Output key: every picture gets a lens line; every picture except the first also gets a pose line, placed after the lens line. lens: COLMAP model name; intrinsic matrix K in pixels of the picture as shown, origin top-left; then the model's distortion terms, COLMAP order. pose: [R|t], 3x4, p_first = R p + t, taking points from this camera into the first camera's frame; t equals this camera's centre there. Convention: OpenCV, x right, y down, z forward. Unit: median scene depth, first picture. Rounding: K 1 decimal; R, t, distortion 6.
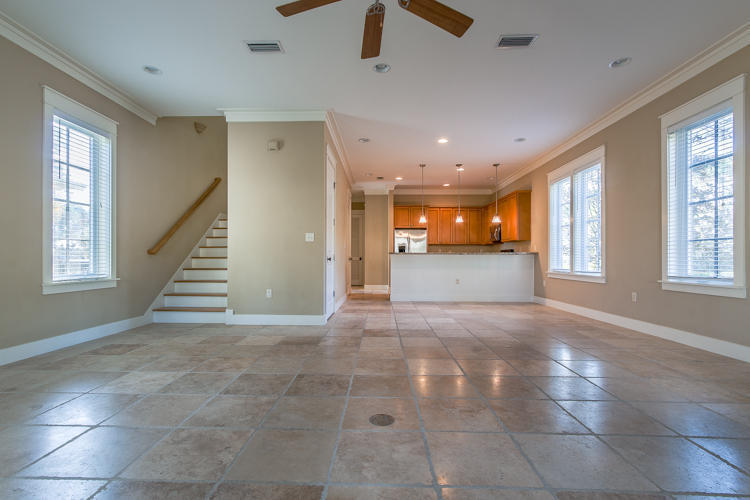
lens RADIAL K [[343.3, 0, 367.2], [0, 343.3, 256.3], [0, 0, 1]] dist [0.003012, 0.000378]
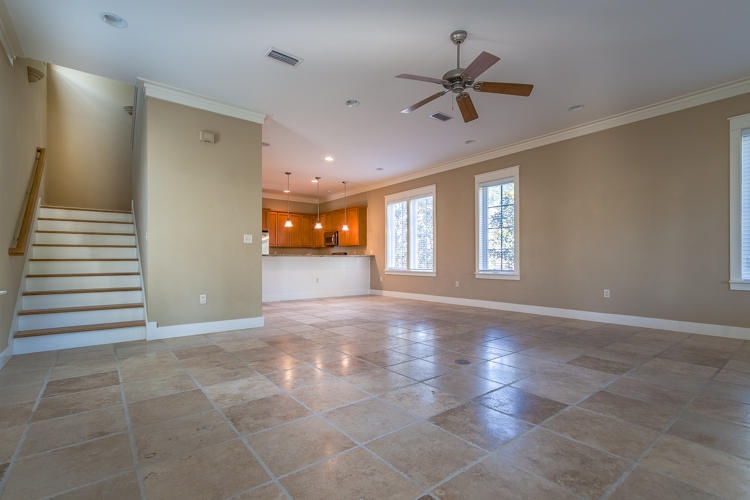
lens RADIAL K [[349.1, 0, 364.1], [0, 349.1, 256.9], [0, 0, 1]] dist [0.000557, -0.000105]
pose [[0.772419, 0.003365, 0.635104, -0.382719], [-0.001258, 0.999992, -0.003768, -0.000317], [-0.635112, 0.002112, 0.772417, 0.013379]]
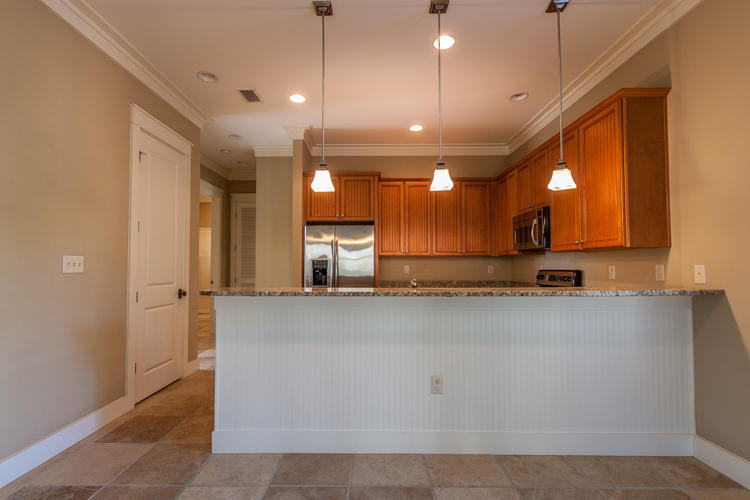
lens RADIAL K [[349.1, 0, 364.1], [0, 349.1, 256.9], [0, 0, 1]] dist [0.000557, -0.000105]
pose [[0.999668, -0.002910, 0.025594, 0.208622], [0.003521, 0.999709, -0.023849, -0.033910], [-0.025517, 0.023931, 0.999388, 0.758020]]
